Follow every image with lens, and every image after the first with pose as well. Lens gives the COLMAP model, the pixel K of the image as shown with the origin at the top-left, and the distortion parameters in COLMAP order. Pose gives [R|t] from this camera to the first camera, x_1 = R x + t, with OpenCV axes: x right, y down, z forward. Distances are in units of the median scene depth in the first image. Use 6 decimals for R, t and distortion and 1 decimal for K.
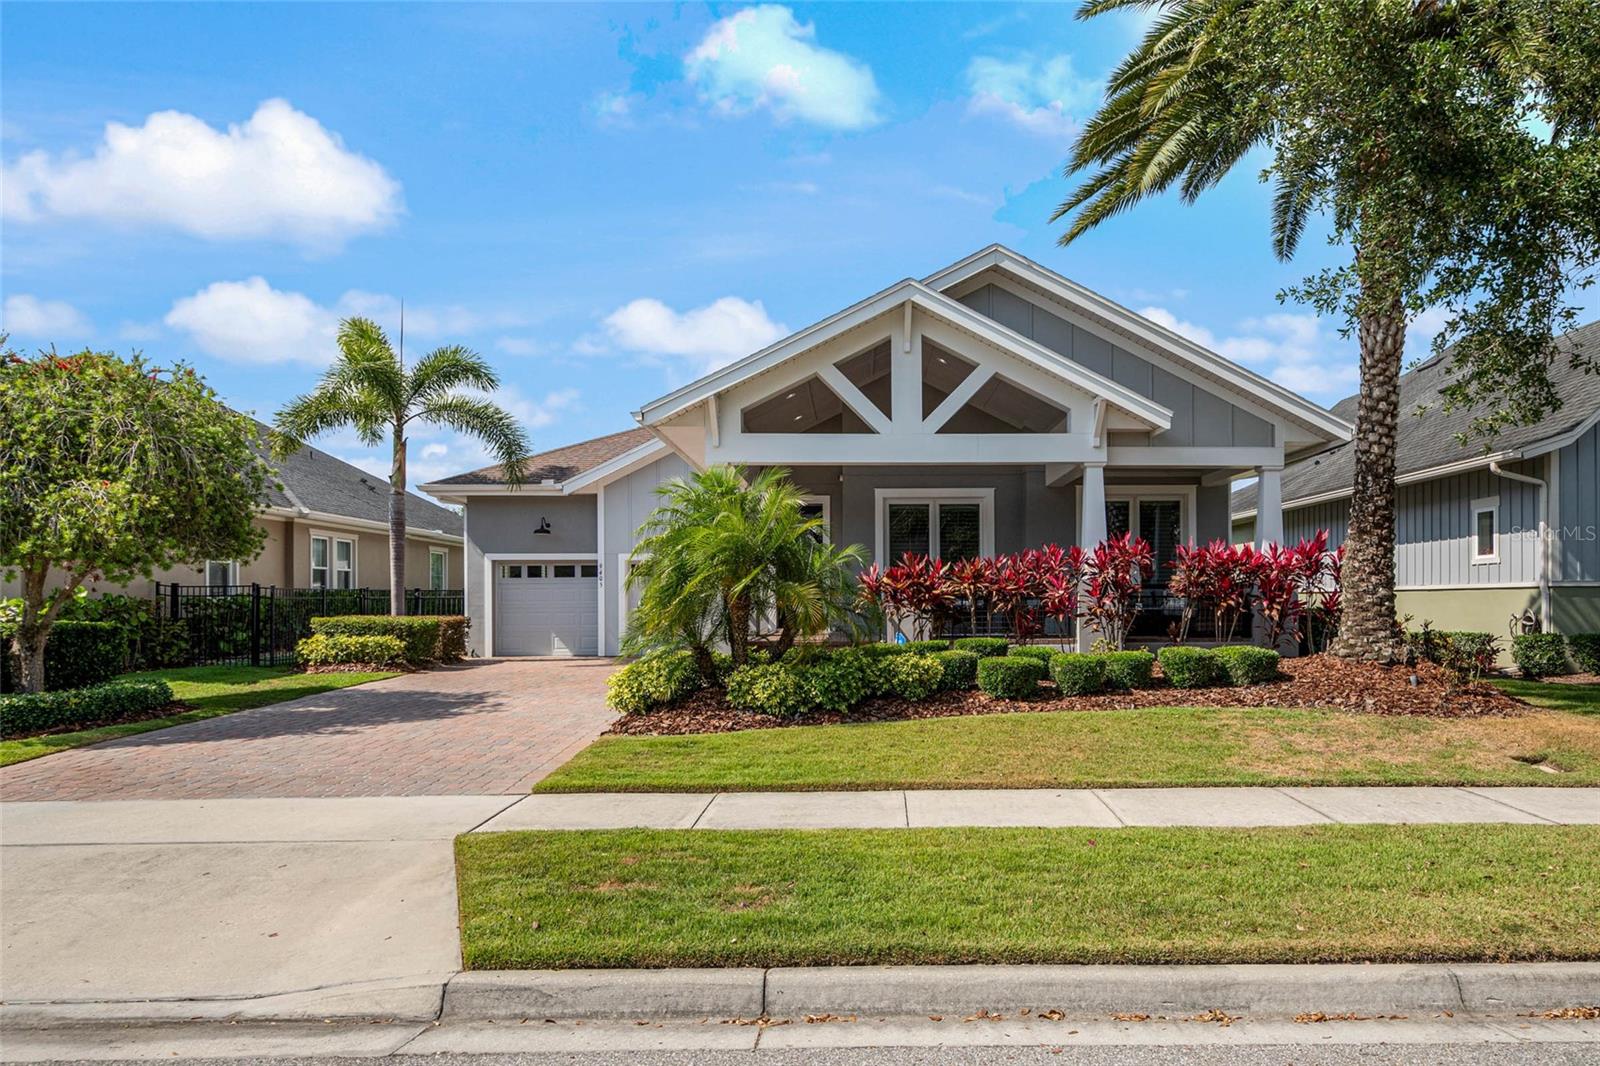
lens RADIAL K [[900.1, 0, 822.6], [0, 900.1, 602.8], [0, 0, 1]] dist [0.002077, -0.001800]
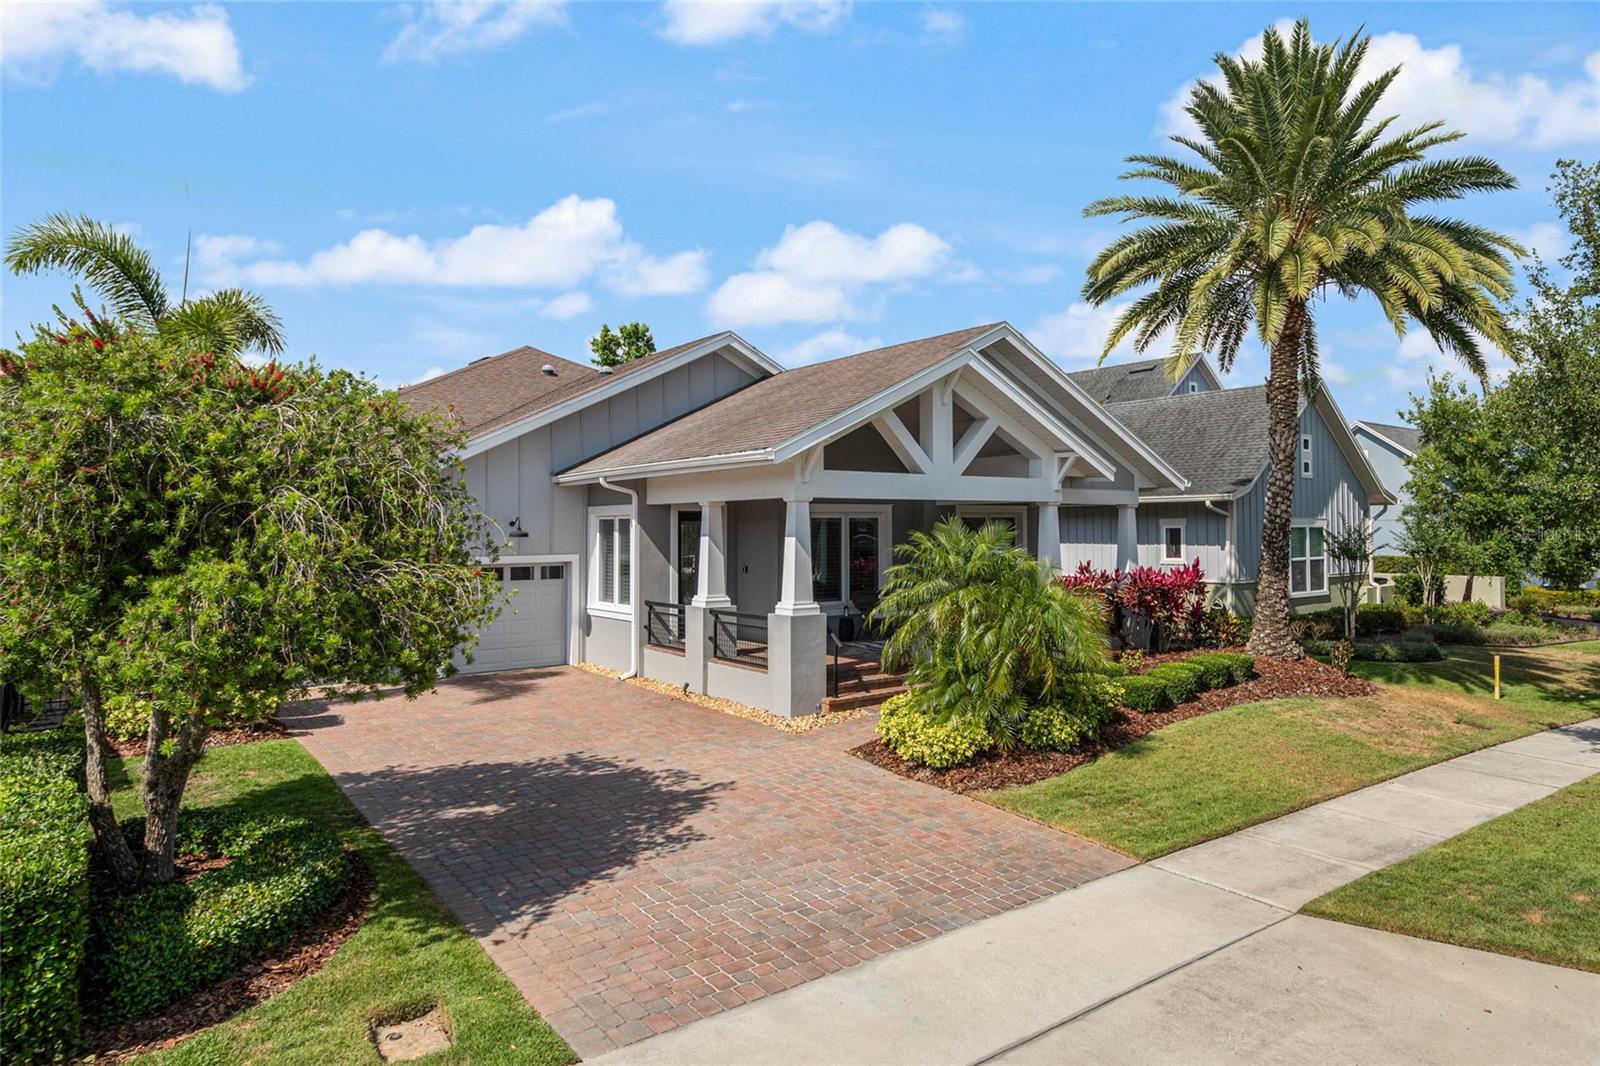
lens RADIAL K [[910.8, 0, 800.0], [0, 910.8, 533.0], [0, 0, 1]] dist [0.005167, 0.000630]
pose [[0.836891, -0.002377, 0.547364, -0.858935], [0.009819, 0.999895, -0.010672, -0.128366], [-0.547281, 0.014306, 0.836826, 0.167252]]
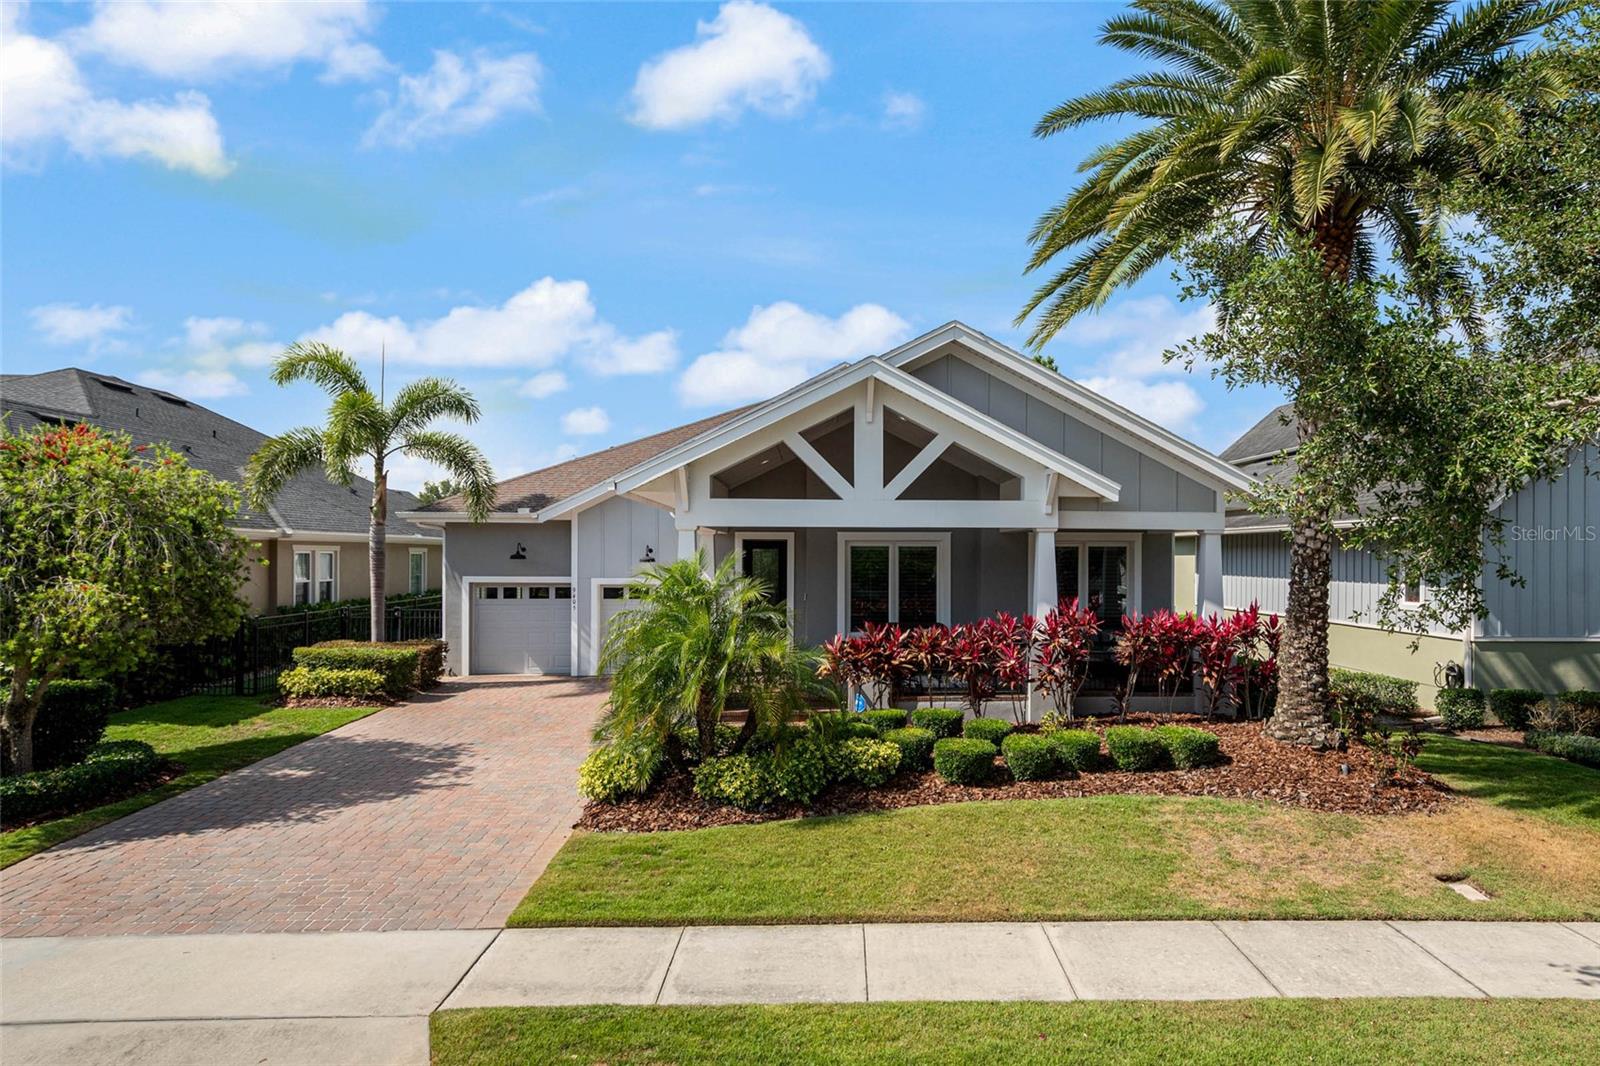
lens RADIAL K [[857.2, 0, 799.6], [0, 857.2, 573.3], [0, 0, 1]] dist [-0.000049, -0.001430]
pose [[0.999833, 0.008907, 0.015947, -0.001841], [-0.008960, 0.999955, 0.003262, -0.129752], [-0.015917, -0.003404, 0.999868, 0.004412]]
